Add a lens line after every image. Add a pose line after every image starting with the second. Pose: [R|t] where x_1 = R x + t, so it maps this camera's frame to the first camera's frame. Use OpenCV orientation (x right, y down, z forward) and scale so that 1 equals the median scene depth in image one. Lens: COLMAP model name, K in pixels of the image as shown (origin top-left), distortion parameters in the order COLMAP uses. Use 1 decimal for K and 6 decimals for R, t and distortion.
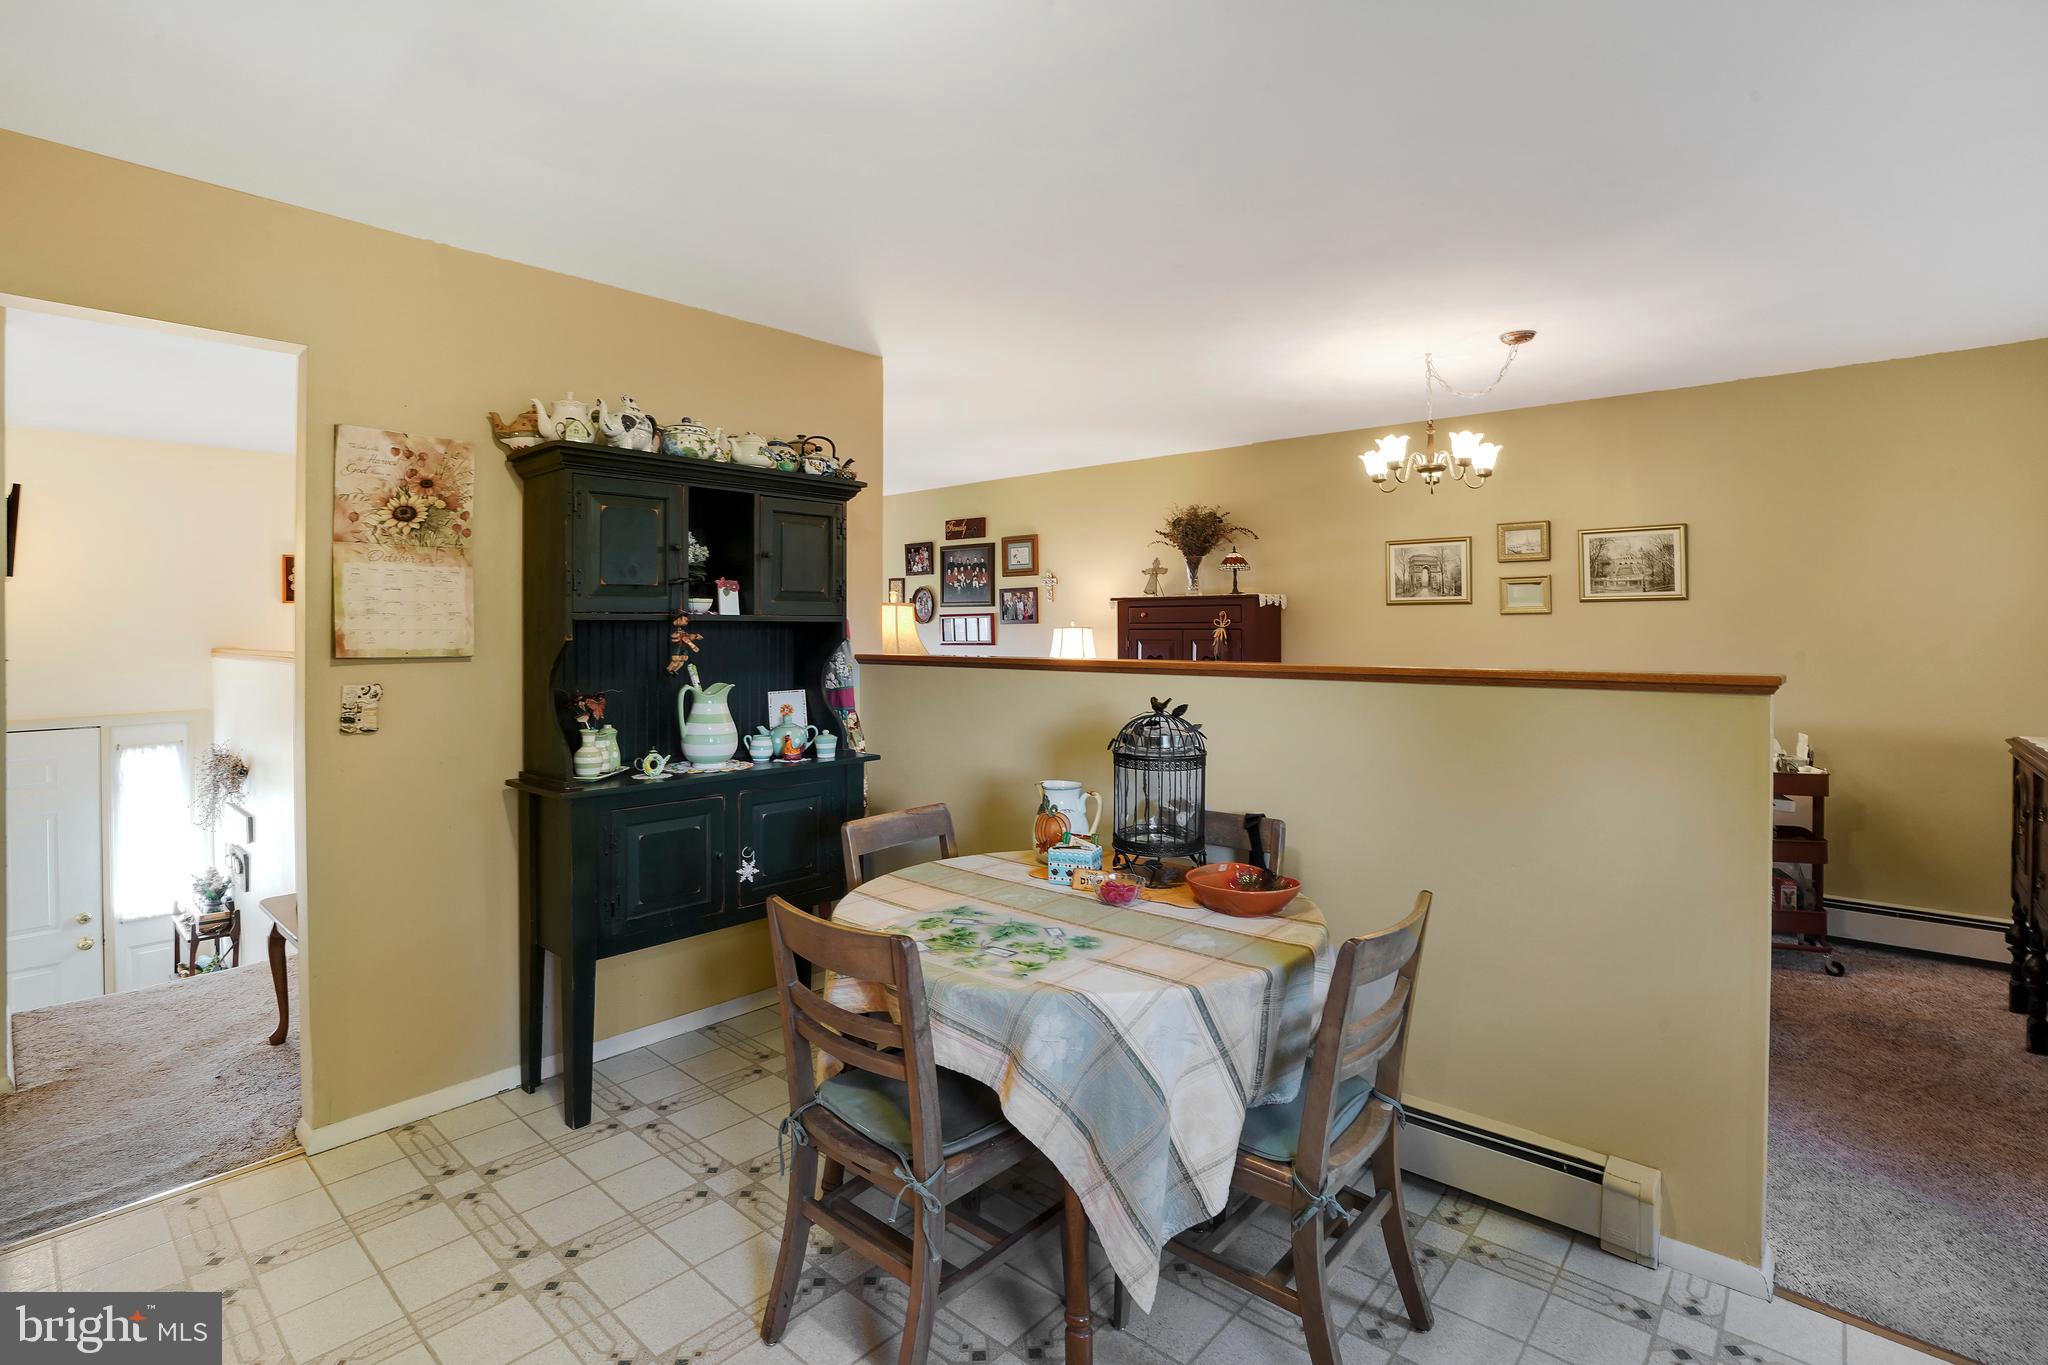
lens RADIAL K [[952.6, 0, 1015.4], [0, 952.6, 641.2], [0, 0, 1]] dist [-0.068766, 0.021101]
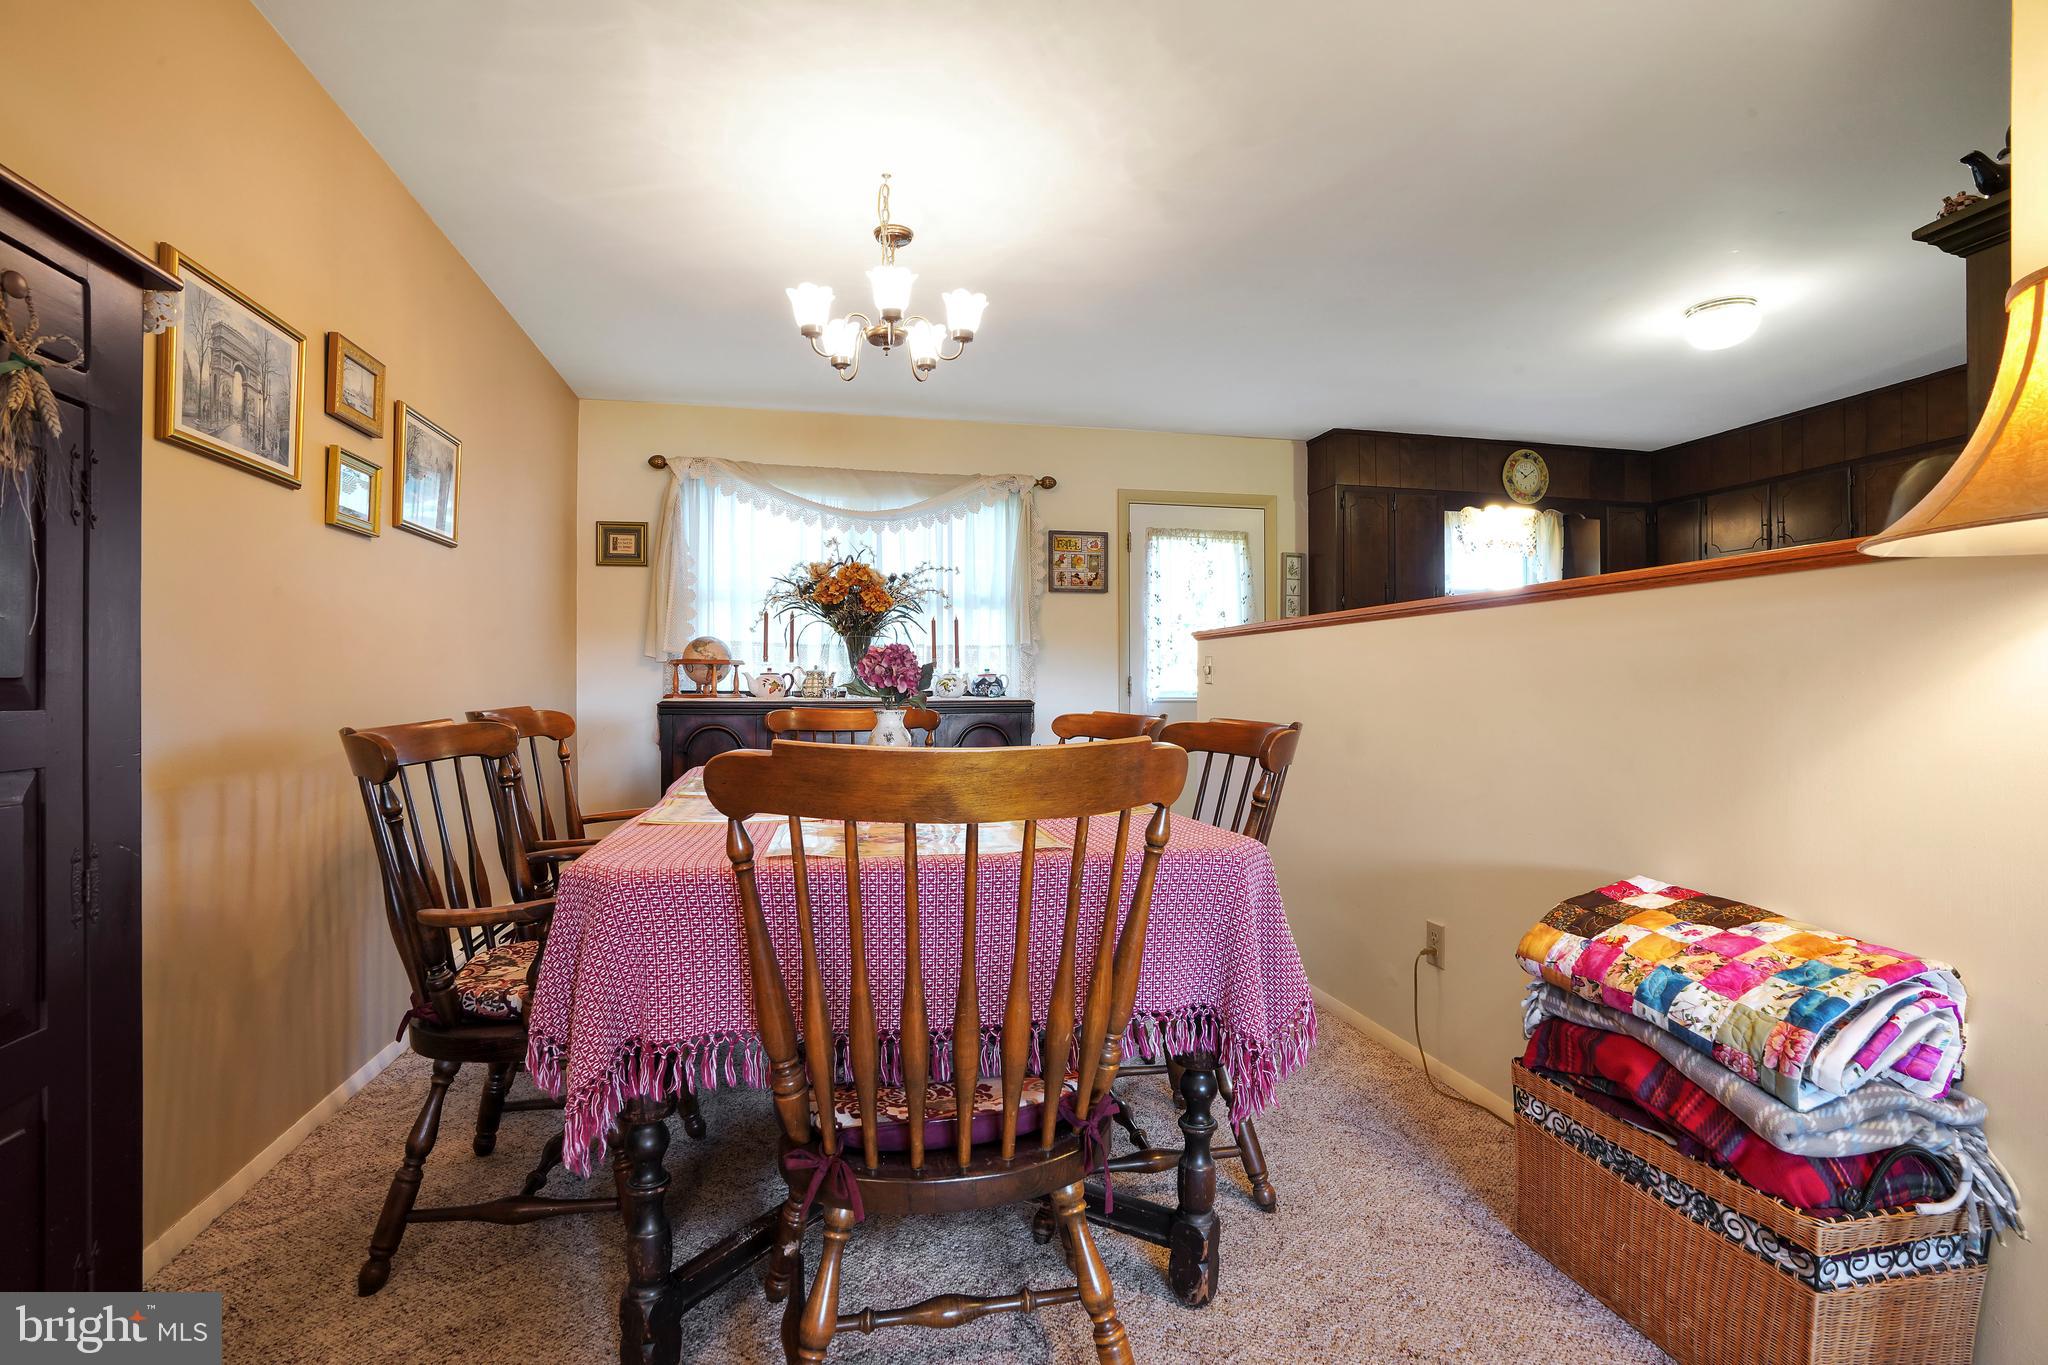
lens RADIAL K [[952.8, 0, 1013.7], [0, 952.8, 687.1], [0, 0, 1]] dist [-0.063755, 0.021495]
pose [[-0.809040, 0.000589, 0.587753, -0.065976], [0.011288, 0.999831, 0.014536, 0.091561], [-0.587645, 0.018395, -0.808910, 2.128759]]
